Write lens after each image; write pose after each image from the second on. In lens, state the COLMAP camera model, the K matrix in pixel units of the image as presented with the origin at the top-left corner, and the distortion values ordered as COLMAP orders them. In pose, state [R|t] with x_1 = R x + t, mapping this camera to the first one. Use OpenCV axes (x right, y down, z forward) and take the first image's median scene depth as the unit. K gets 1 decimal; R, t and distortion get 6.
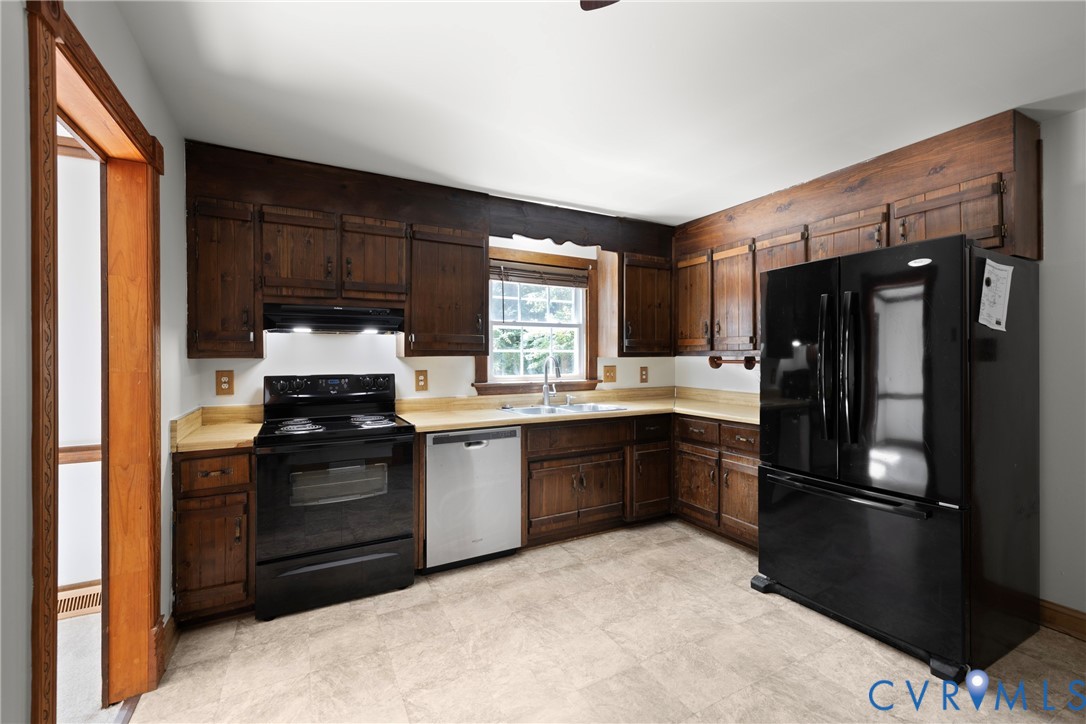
lens RADIAL K [[454.2, 0, 544.0], [0, 454.2, 361.3], [0, 0, 1]] dist [0.000527, 0.000656]
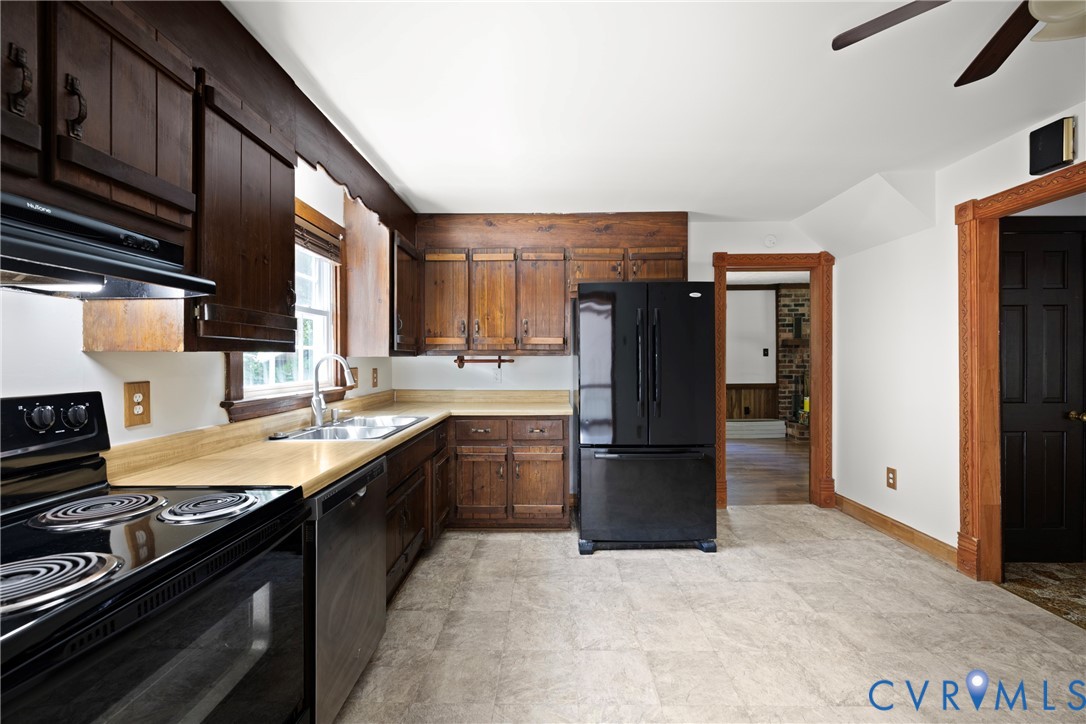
lens RADIAL K [[454.2, 0, 544.0], [0, 454.2, 361.3], [0, 0, 1]] dist [0.000527, 0.000656]
pose [[0.487054, -0.005874, 0.873352, -0.473858], [0.012366, 0.999924, -0.000171, 0.004262], [-0.873284, 0.010883, 0.487089, 0.408860]]
